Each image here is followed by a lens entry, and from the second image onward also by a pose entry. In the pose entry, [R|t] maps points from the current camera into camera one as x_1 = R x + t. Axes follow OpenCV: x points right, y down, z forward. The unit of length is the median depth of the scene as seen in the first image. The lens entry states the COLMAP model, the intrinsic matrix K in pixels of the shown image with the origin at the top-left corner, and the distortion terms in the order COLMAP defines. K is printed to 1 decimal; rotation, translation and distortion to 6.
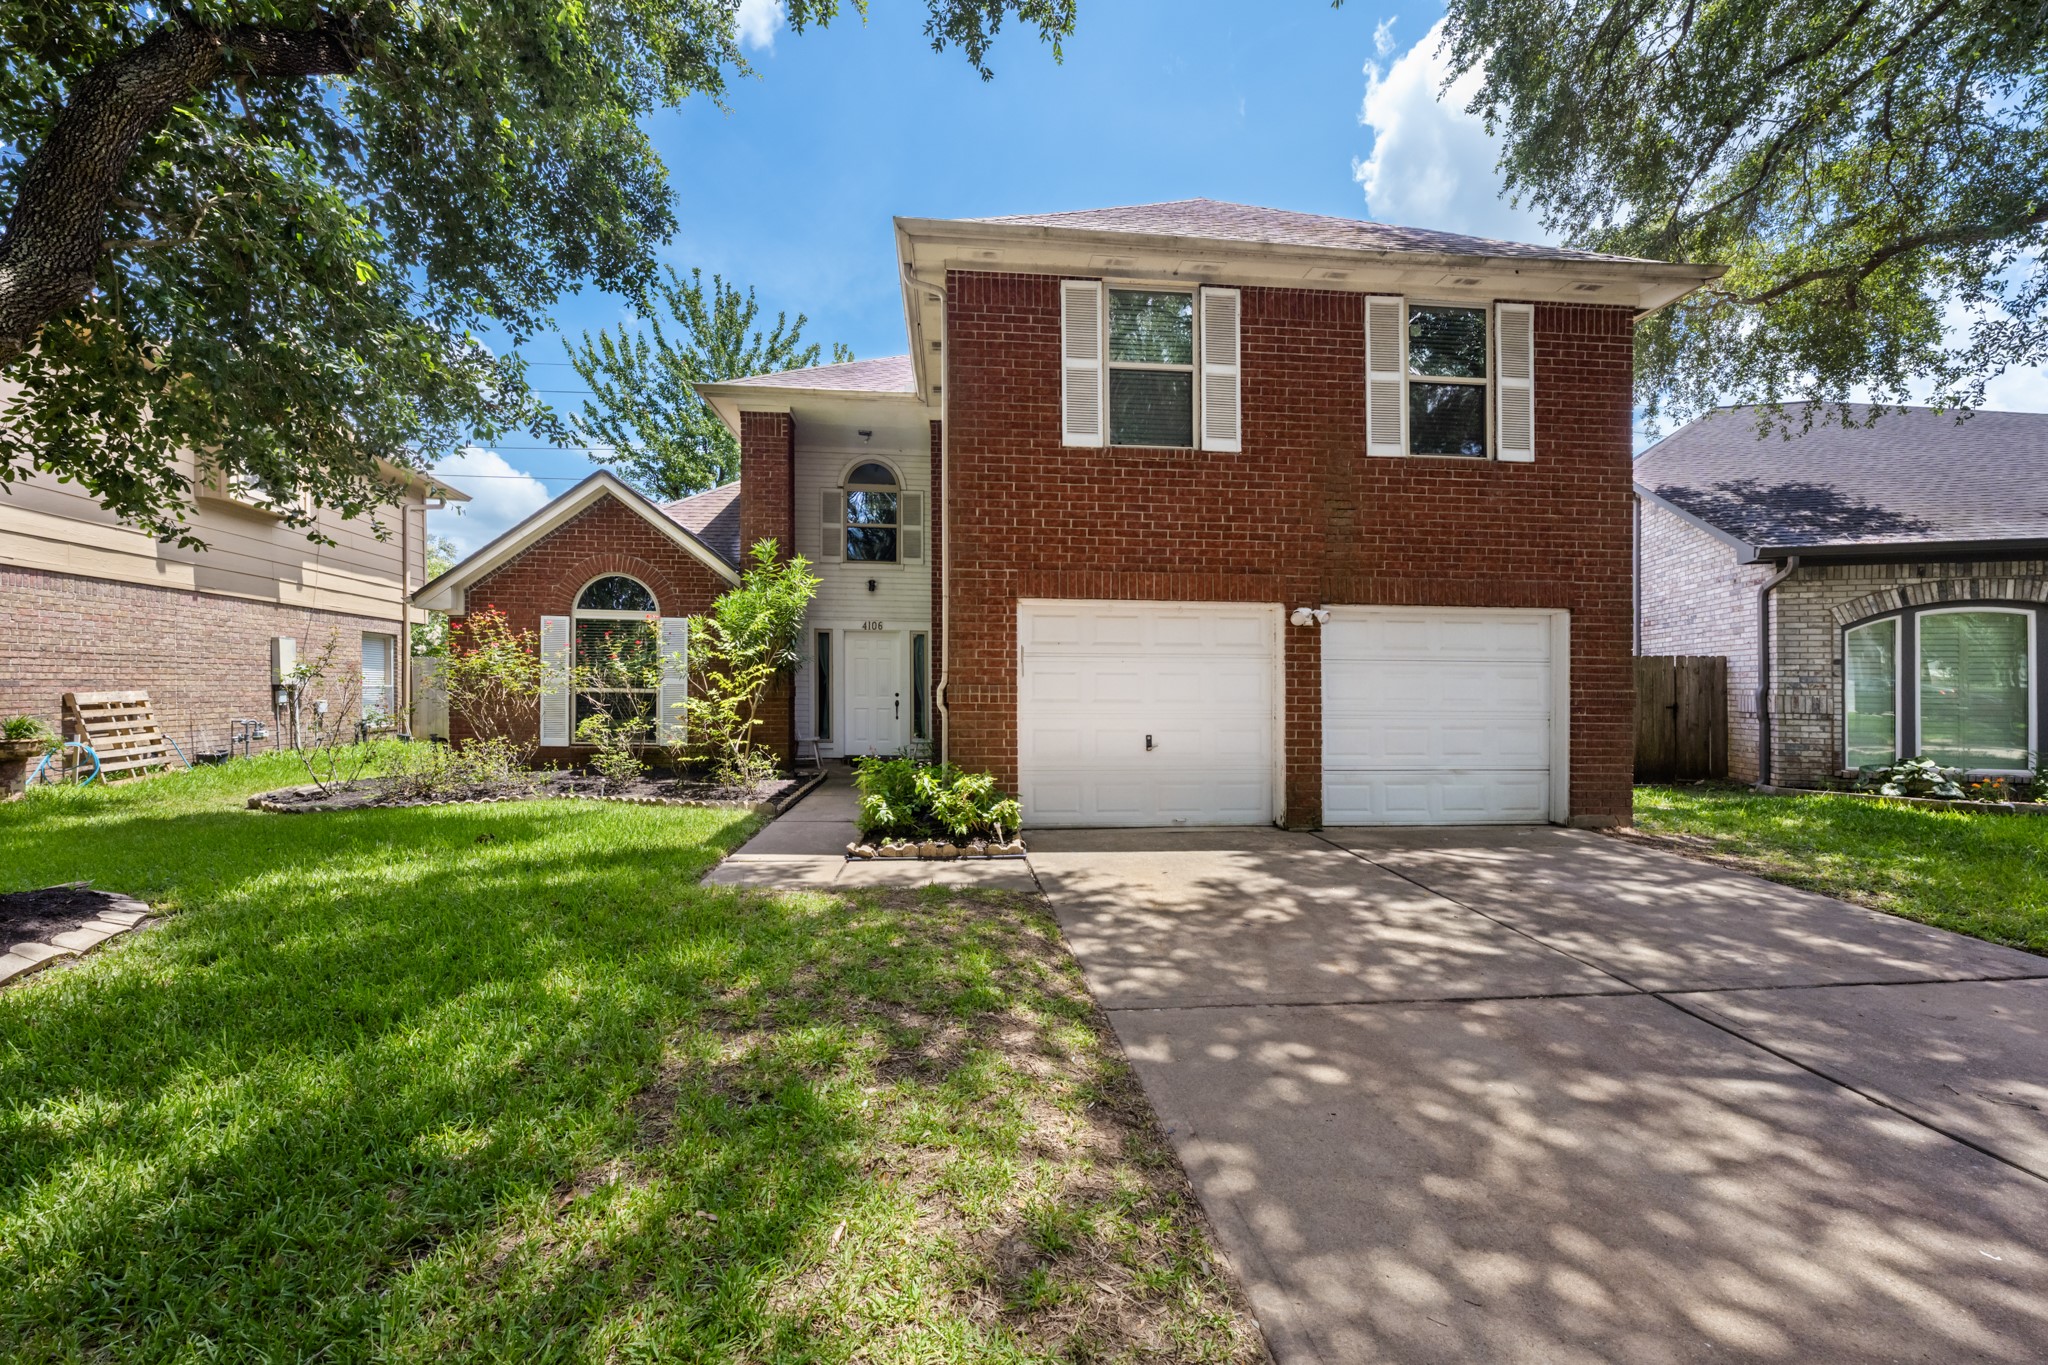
lens RADIAL K [[814.9, 0, 1011.5], [0, 814.9, 671.4], [0, 0, 1]] dist [-0.001480, 0.001068]
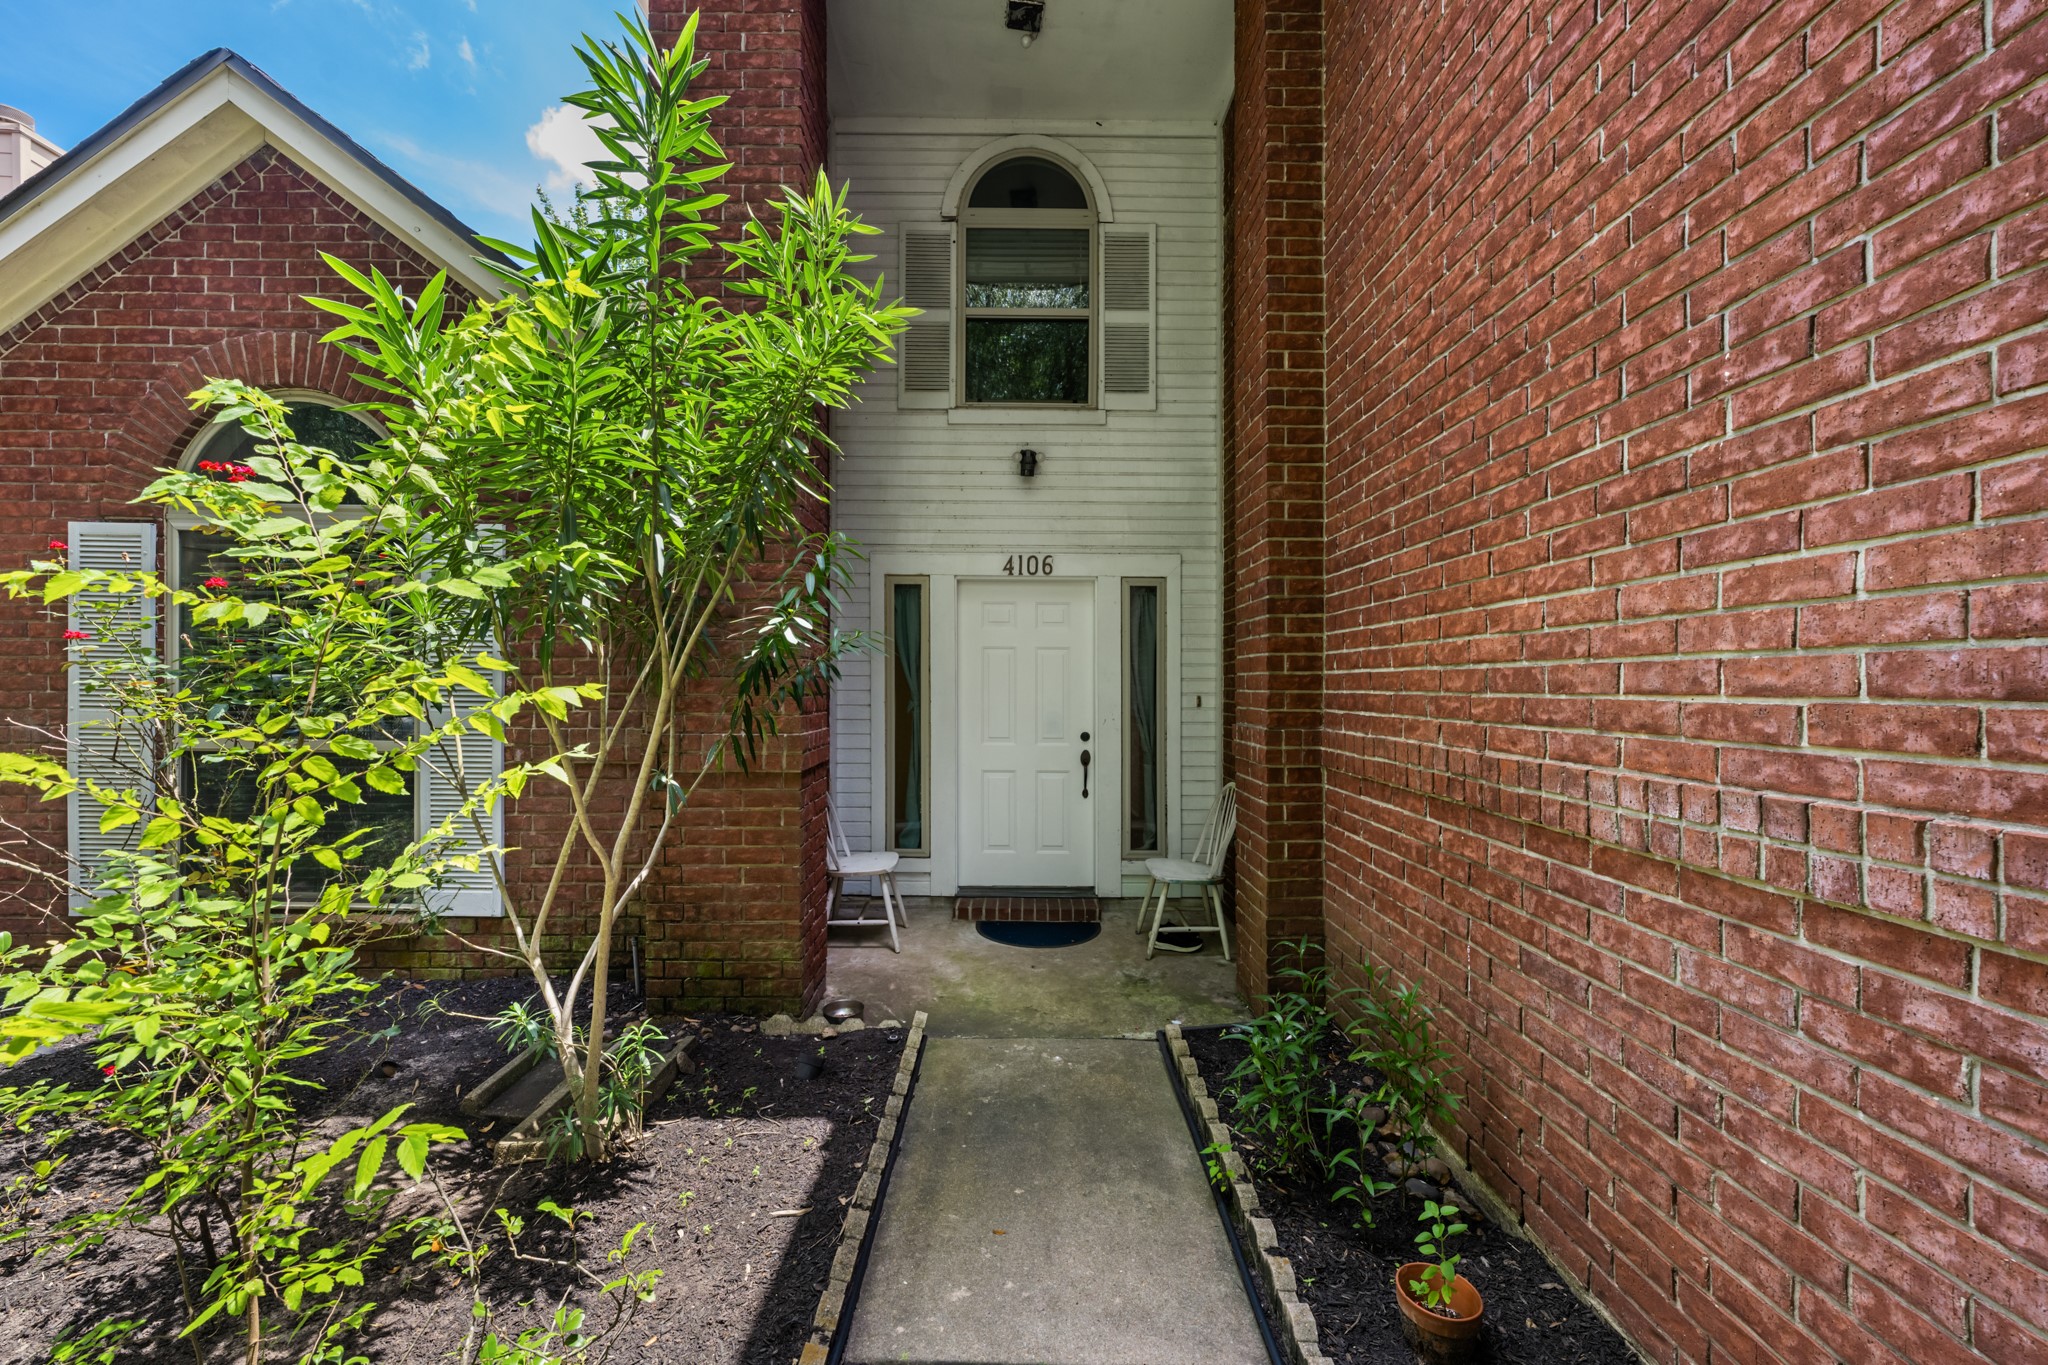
lens RADIAL K [[814.9, 0, 1010.8], [0, 814.9, 686.0], [0, 0, 1]] dist [-0.001480, 0.001068]
pose [[0.996805, -0.007836, -0.079492, -0.148338], [0.008926, 0.999871, 0.013373, -0.002961], [0.079377, -0.014040, 0.996746, 0.615277]]
